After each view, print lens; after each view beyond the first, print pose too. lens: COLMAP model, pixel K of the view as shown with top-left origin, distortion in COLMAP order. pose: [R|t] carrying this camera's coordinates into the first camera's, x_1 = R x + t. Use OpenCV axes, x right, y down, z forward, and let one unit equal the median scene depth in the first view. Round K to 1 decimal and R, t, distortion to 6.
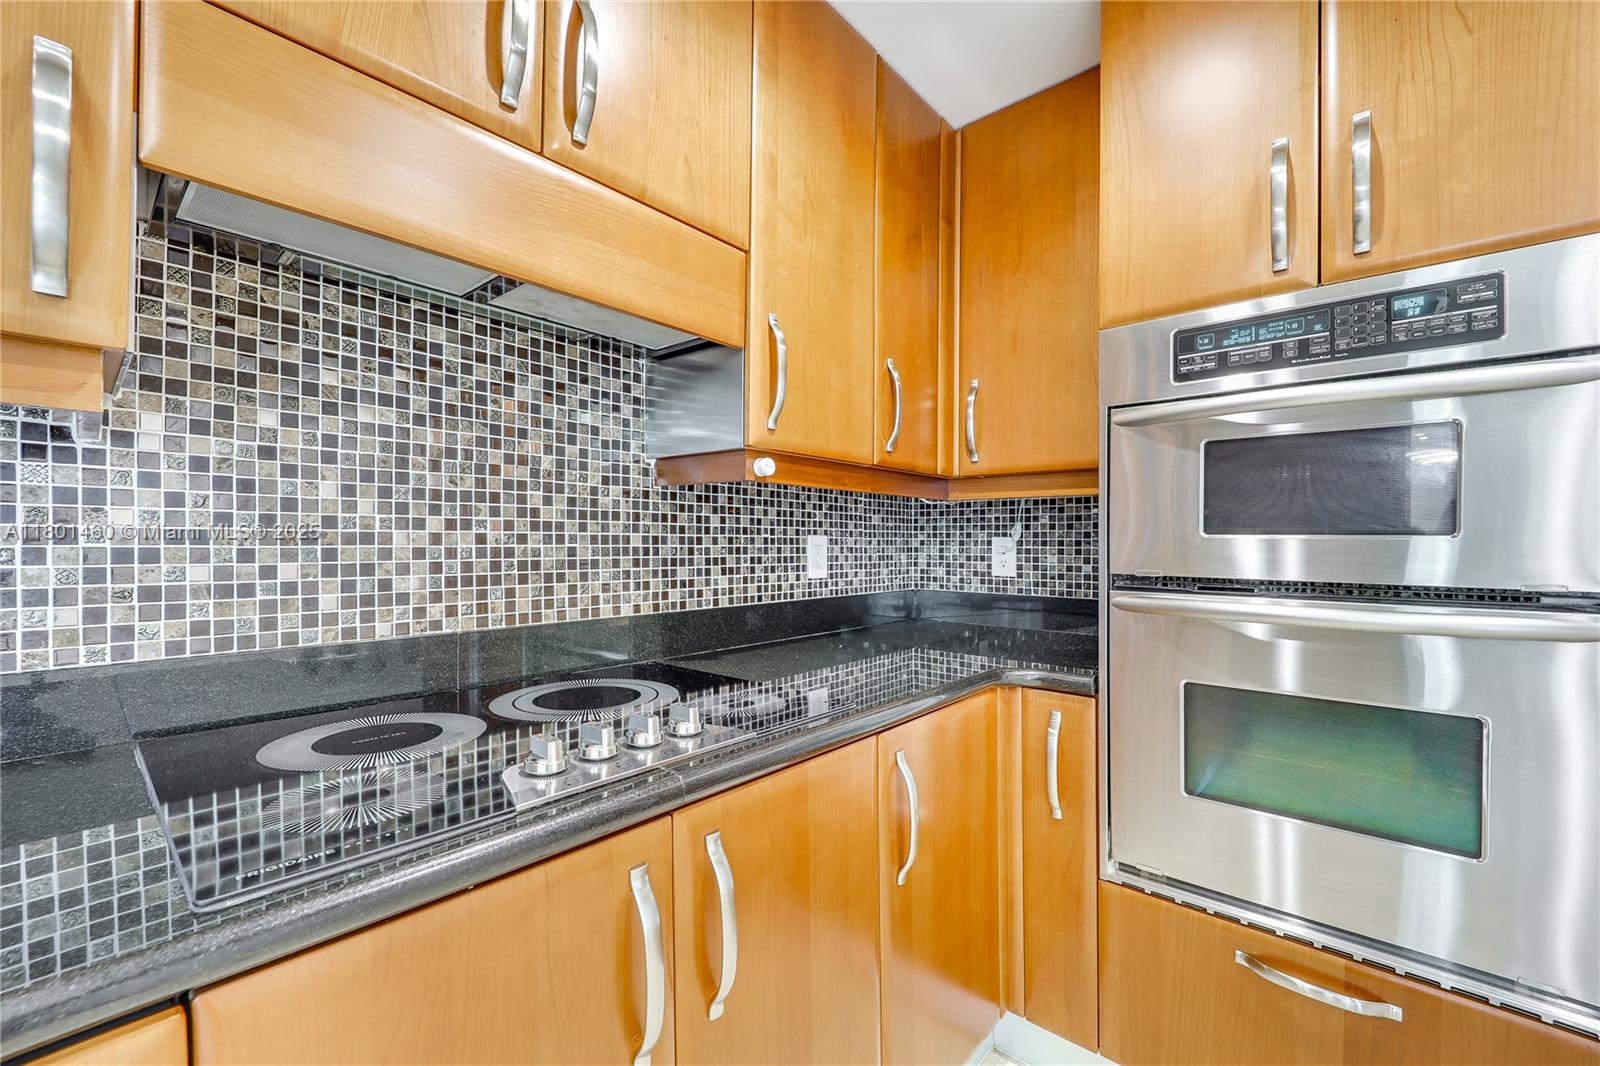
lens RADIAL K [[642.8, 0, 802.4], [0, 642.8, 540.9], [0, 0, 1]] dist [-0.006505, -0.001888]
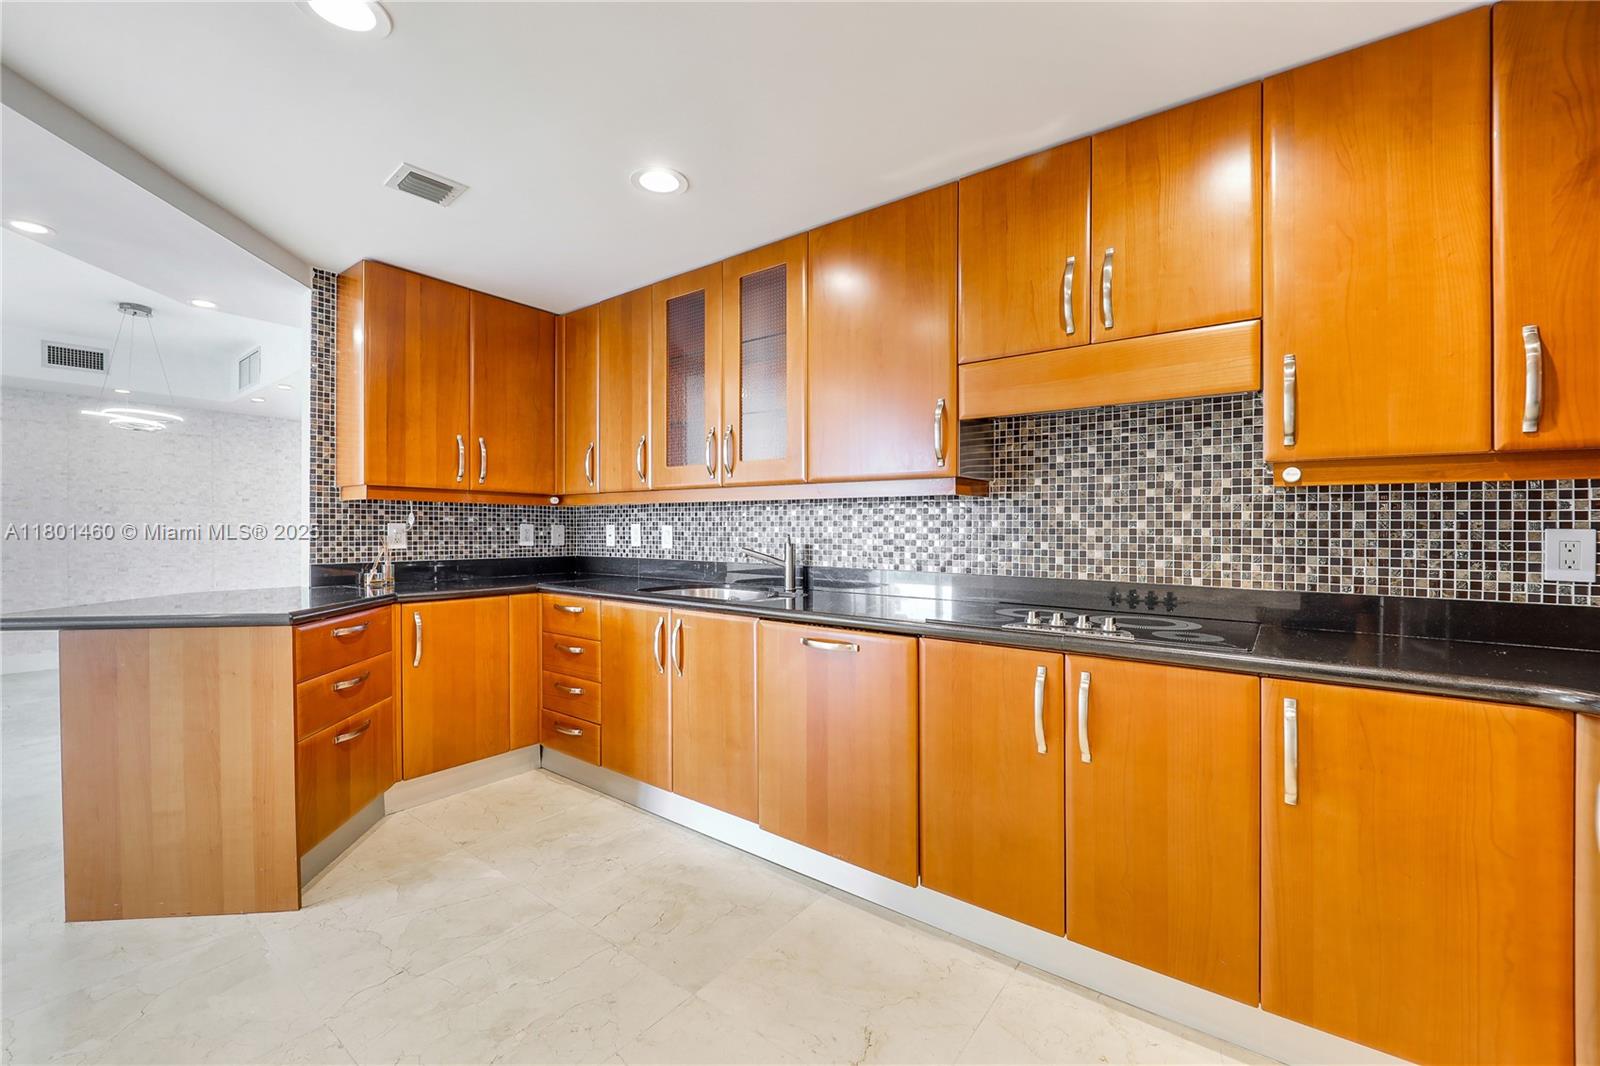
lens RADIAL K [[642.8, 0, 799.5], [0, 642.8, 535.5], [0, 0, 1]] dist [-0.006505, -0.001888]
pose [[0.078200, 0.002344, -0.996935, 1.137696], [-0.009818, 0.999951, 0.001581, 0.012352], [0.996889, 0.009665, 0.078219, -0.062847]]
